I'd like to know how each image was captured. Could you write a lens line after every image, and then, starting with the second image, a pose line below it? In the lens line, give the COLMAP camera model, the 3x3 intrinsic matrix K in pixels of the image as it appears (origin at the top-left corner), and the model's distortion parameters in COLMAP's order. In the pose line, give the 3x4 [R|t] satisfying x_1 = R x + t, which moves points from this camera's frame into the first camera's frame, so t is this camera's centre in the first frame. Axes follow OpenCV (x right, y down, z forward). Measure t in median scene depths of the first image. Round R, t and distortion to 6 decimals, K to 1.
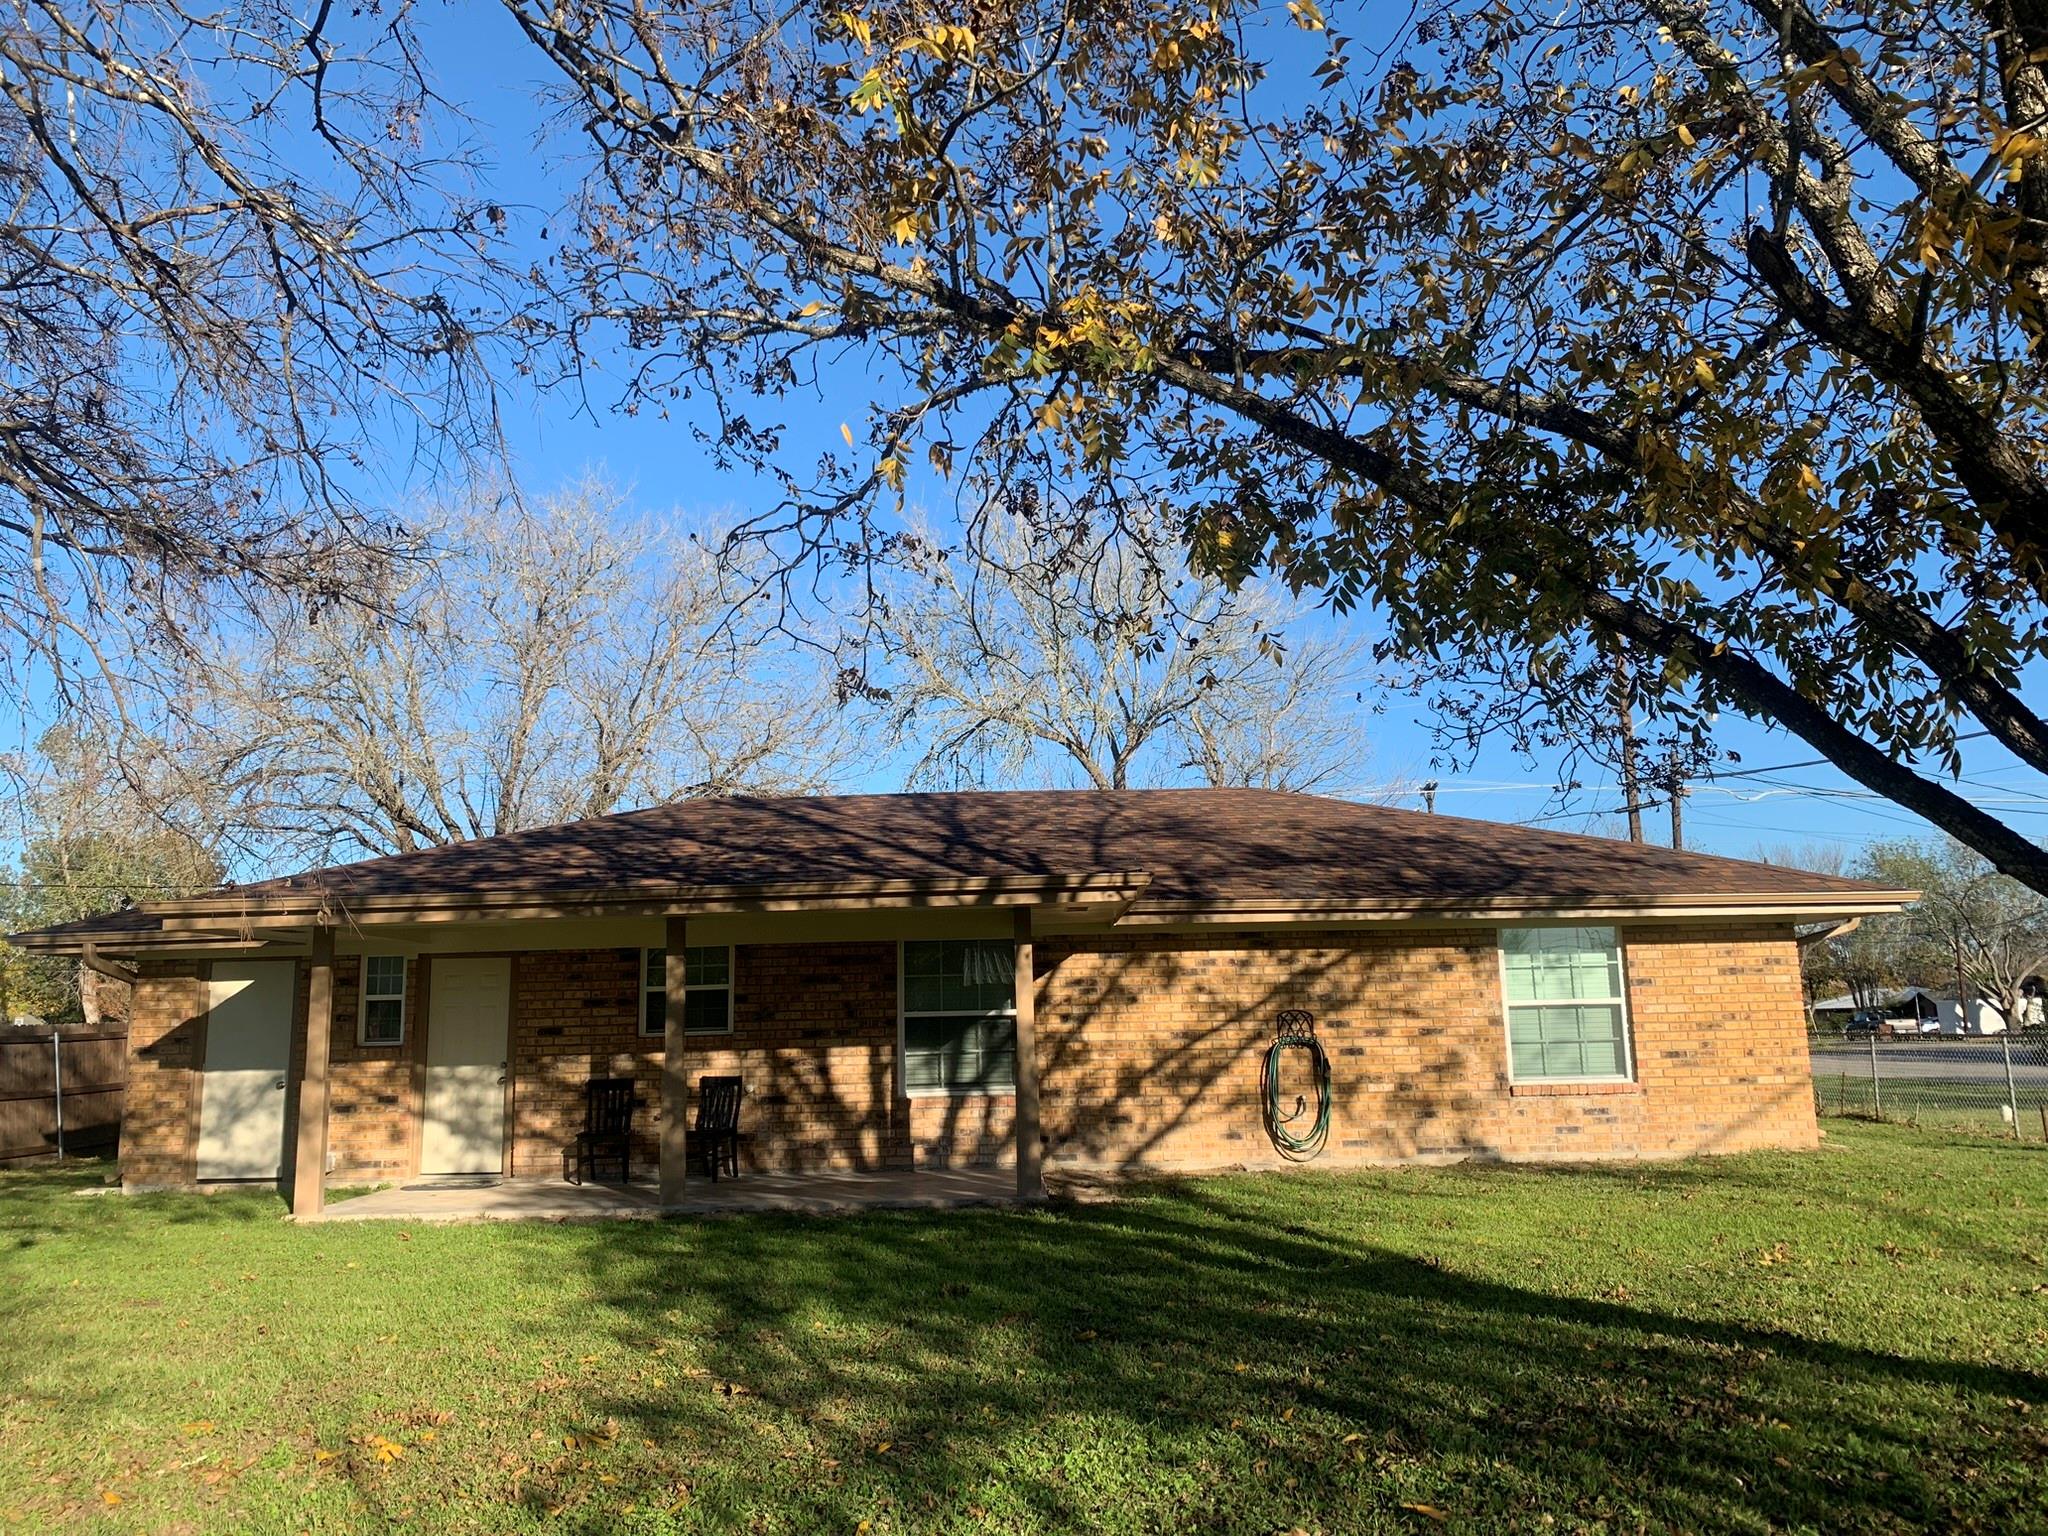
lens RADIAL K [[1549.0, 0, 1023.5], [0, 1549.0, 751.7], [0, 0, 1]] dist [0.029707, -0.052745]
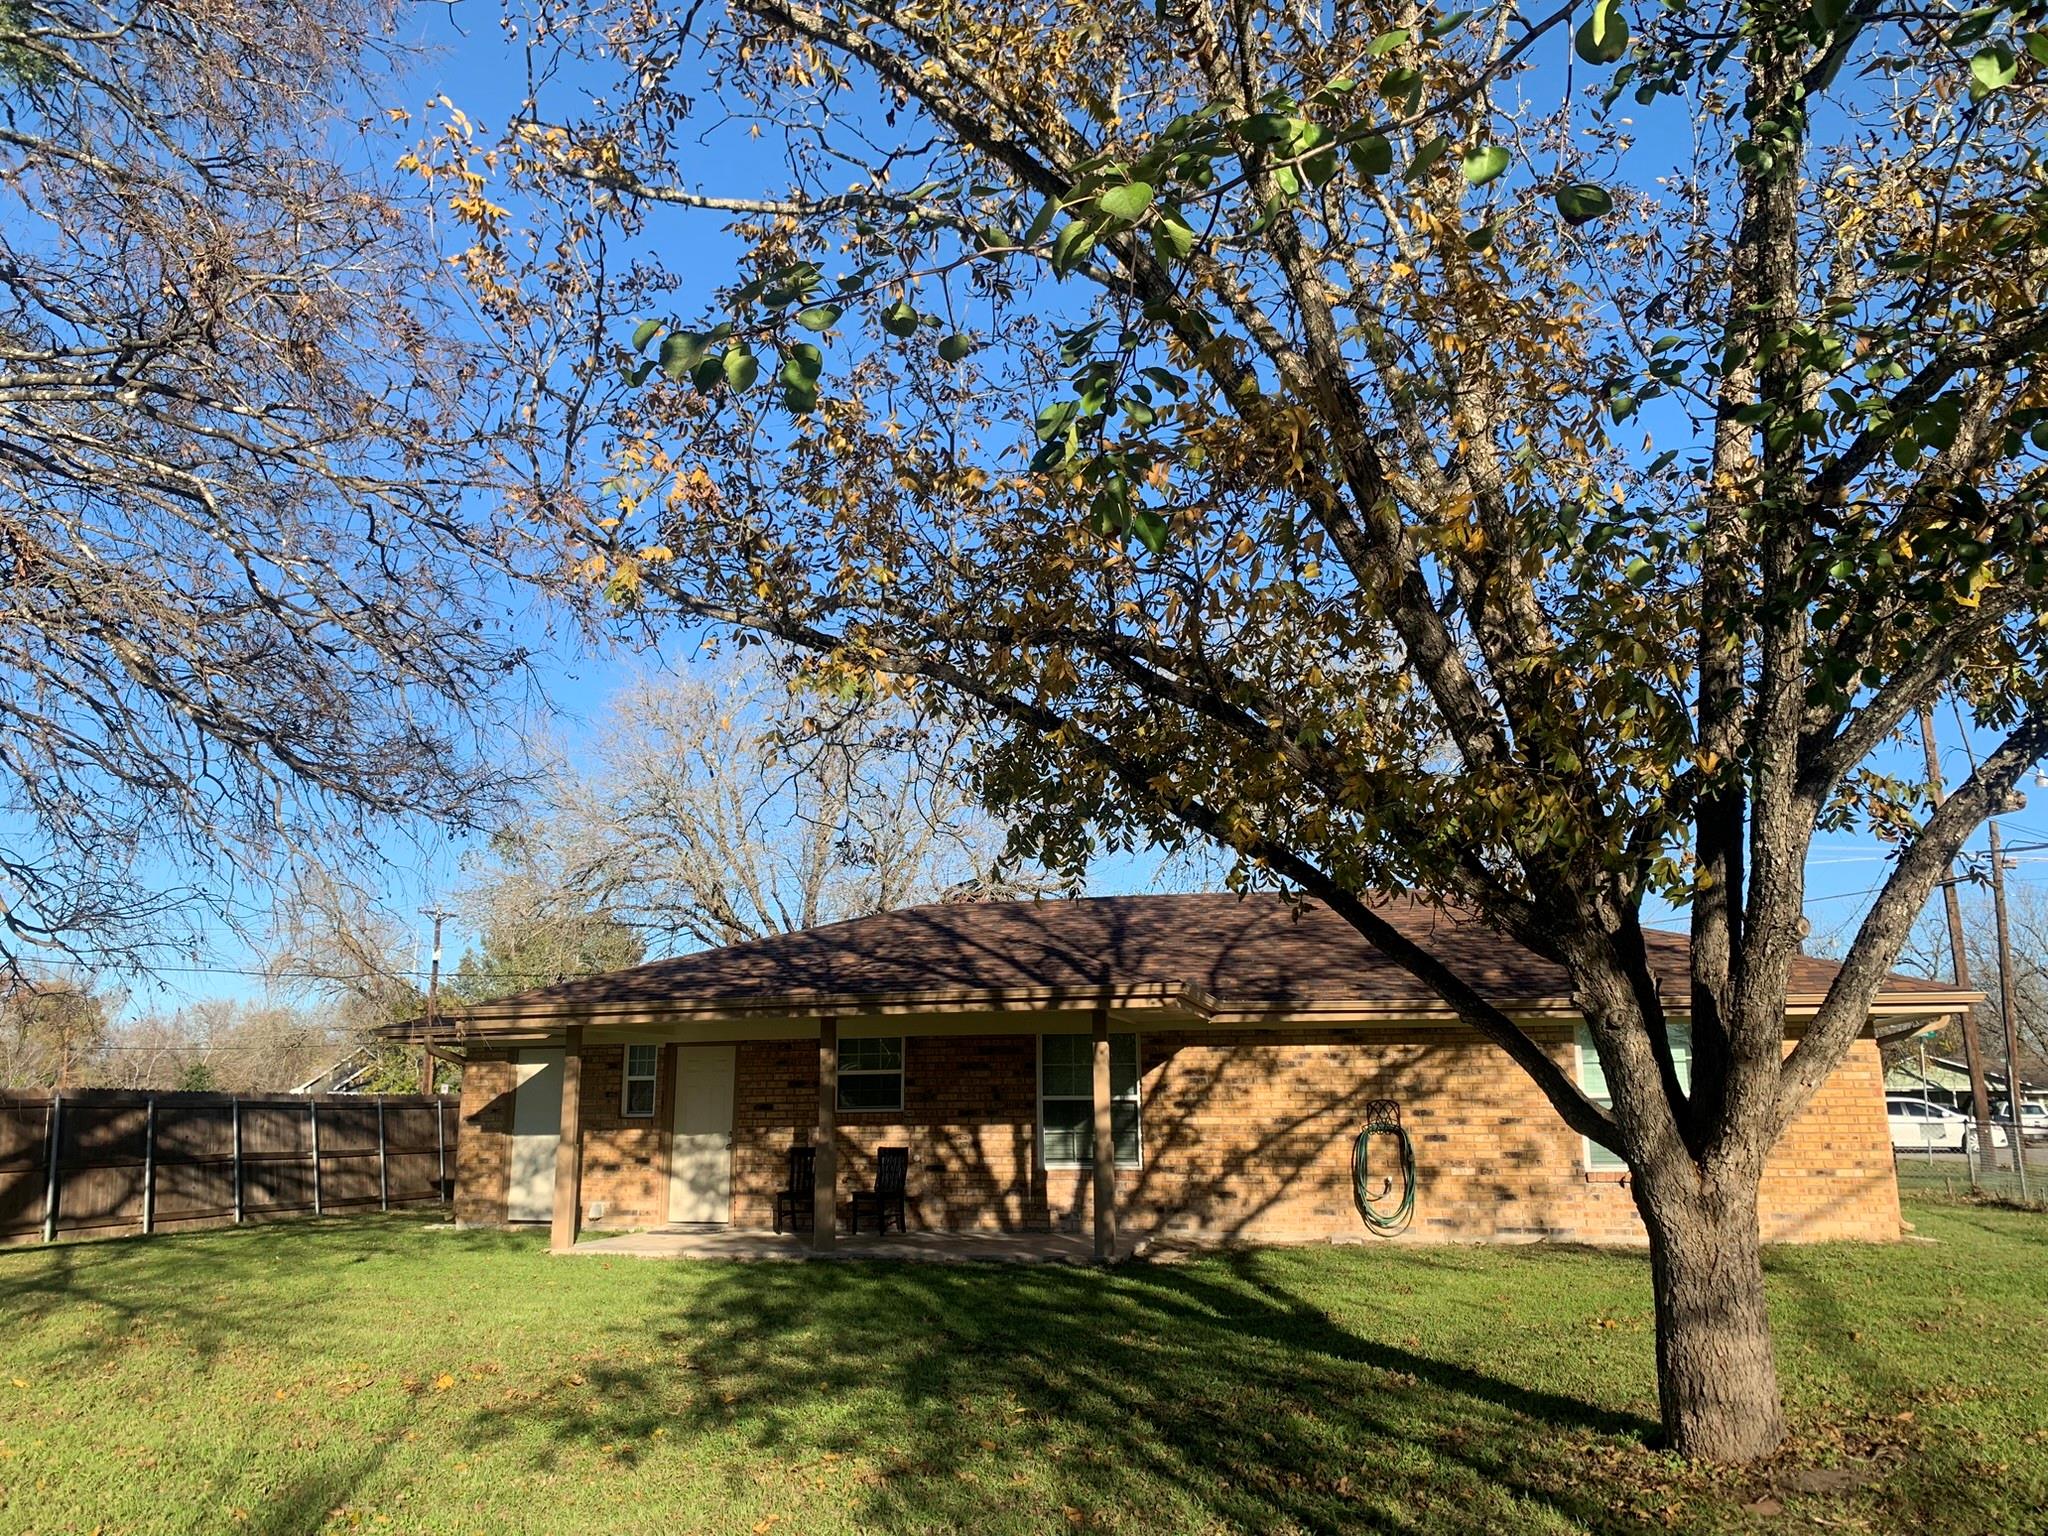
lens RADIAL K [[1549.0, 0, 1002.7], [0, 1549.0, 772.5], [0, 0, 1]] dist [0.029707, -0.052745]
pose [[0.967961, -0.037716, -0.248252, 0.196788], [0.029628, 0.998904, -0.036237, -0.035049], [0.249347, 0.027721, 0.968017, -0.150589]]
